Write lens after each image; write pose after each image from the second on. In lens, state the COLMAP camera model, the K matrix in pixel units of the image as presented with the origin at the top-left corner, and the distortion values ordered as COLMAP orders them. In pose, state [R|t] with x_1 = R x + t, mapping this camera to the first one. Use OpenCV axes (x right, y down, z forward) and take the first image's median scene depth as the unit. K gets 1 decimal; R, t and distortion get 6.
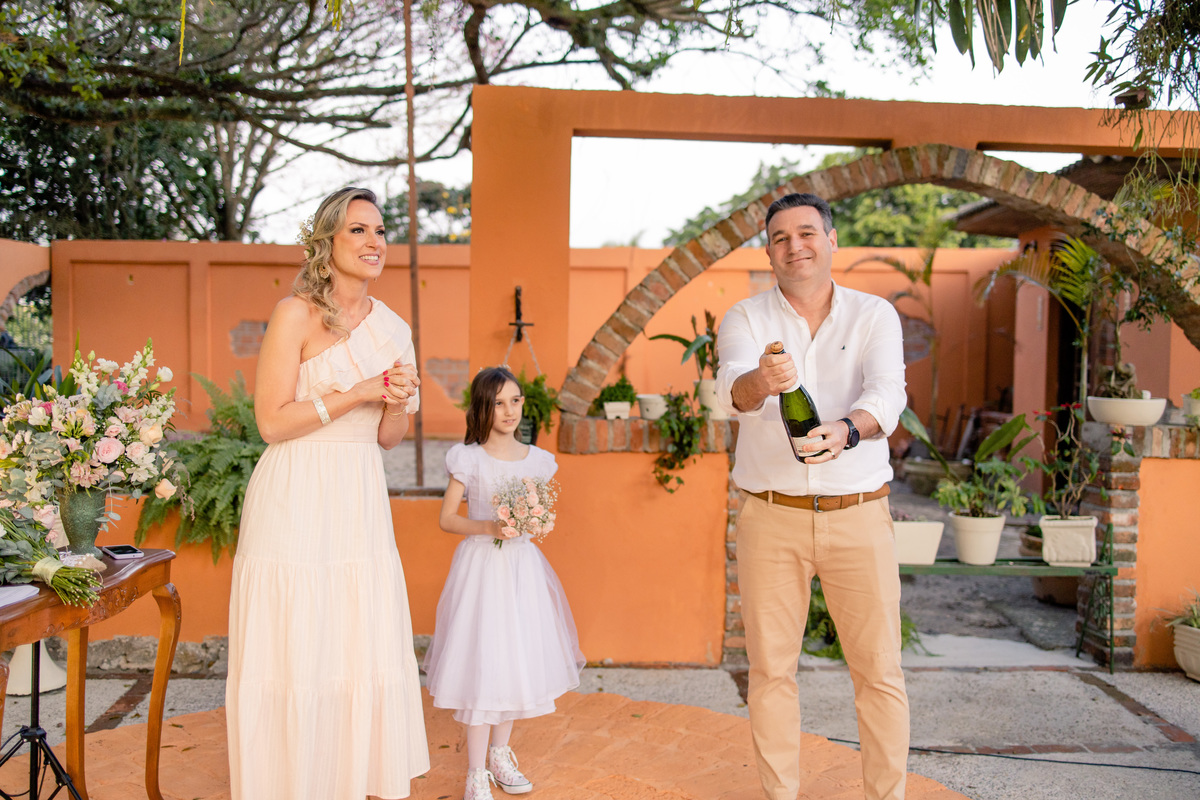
lens RADIAL K [[1122.3, 0, 599.1], [0, 1122.3, 381.0], [0, 0, 1]] dist [0.003603, 0.006258]
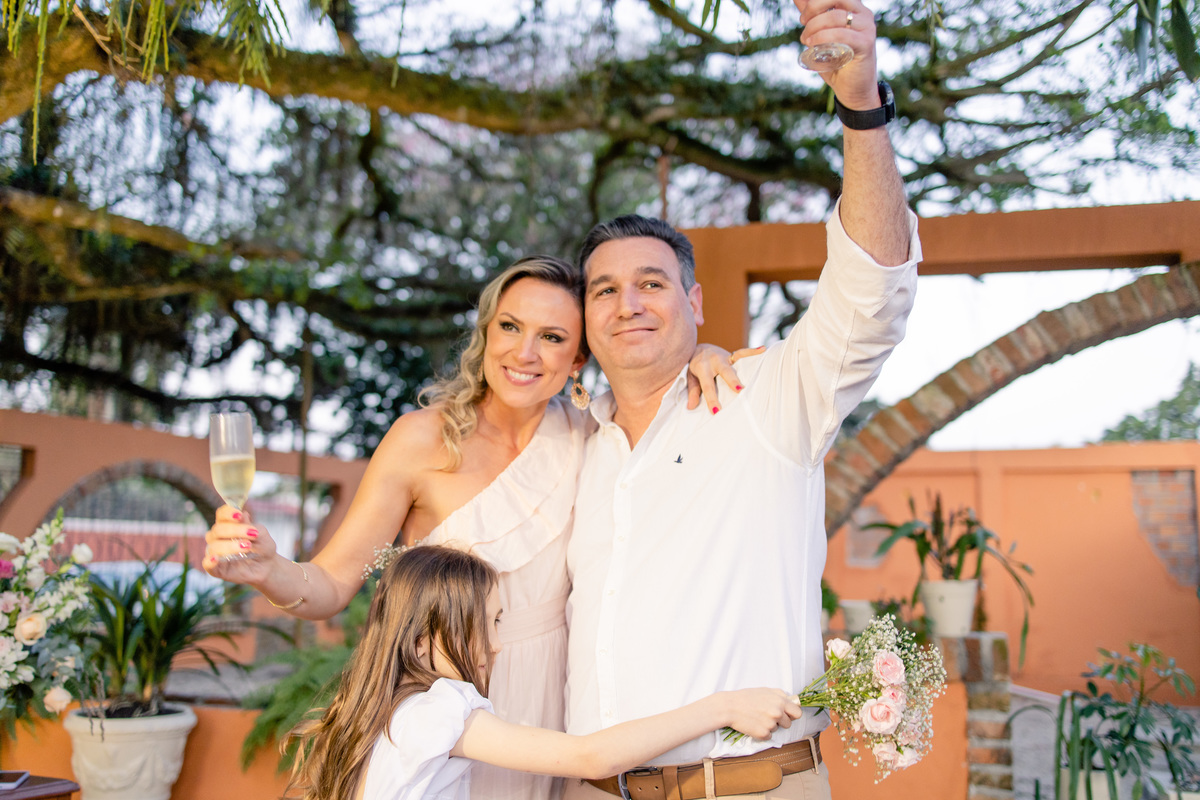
lens RADIAL K [[1173.1, 0, 600.0], [0, 1173.1, 400.0], [0, 0, 1]] dist [0.009748, 0.003925]
pose [[0.945122, -0.046196, -0.323435, 0.146764], [-0.009990, 0.985405, -0.169935, 0.014951], [0.326565, 0.163840, 0.930866, 0.176725]]
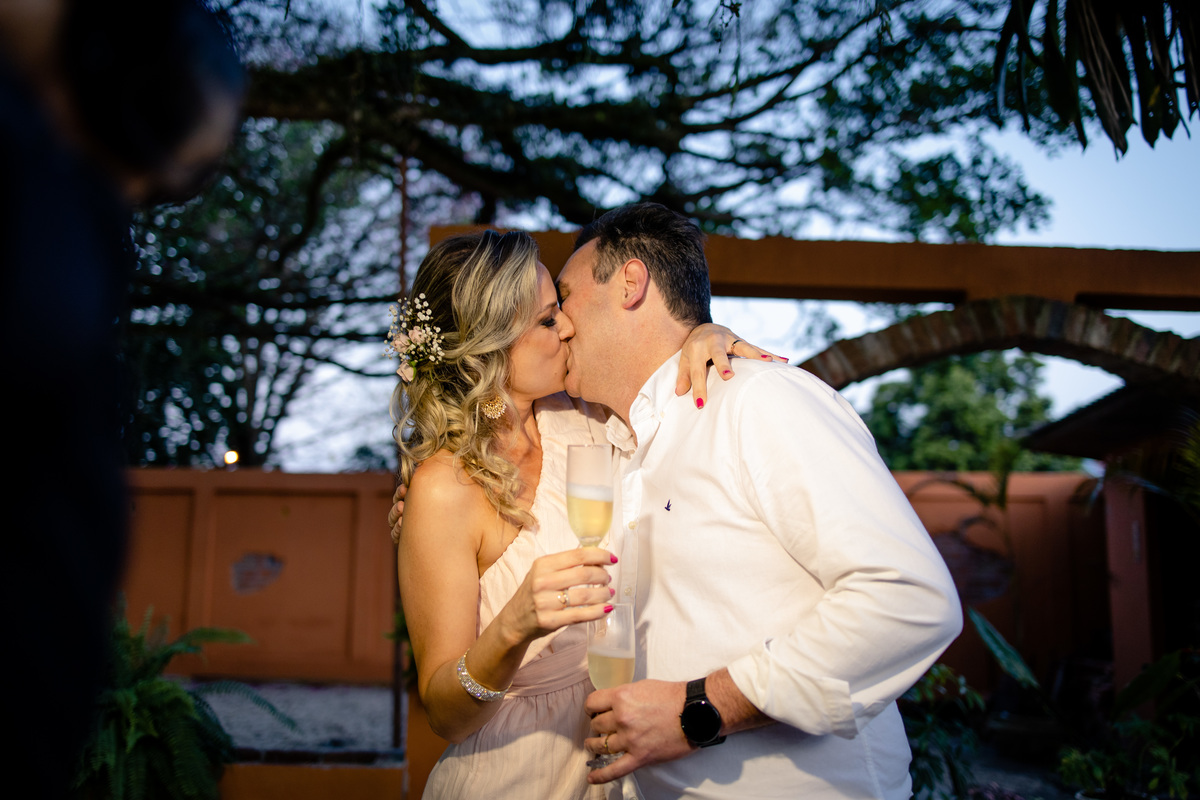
lens RADIAL K [[1173.1, 0, 600.0], [0, 1173.1, 400.0], [0, 0, 1]] dist [0.009748, 0.003925]
pose [[0.999267, -0.003148, -0.038163, 0.038496], [-0.004091, 0.982137, -0.188125, 0.013606], [0.038074, 0.188143, 0.981403, 0.205055]]
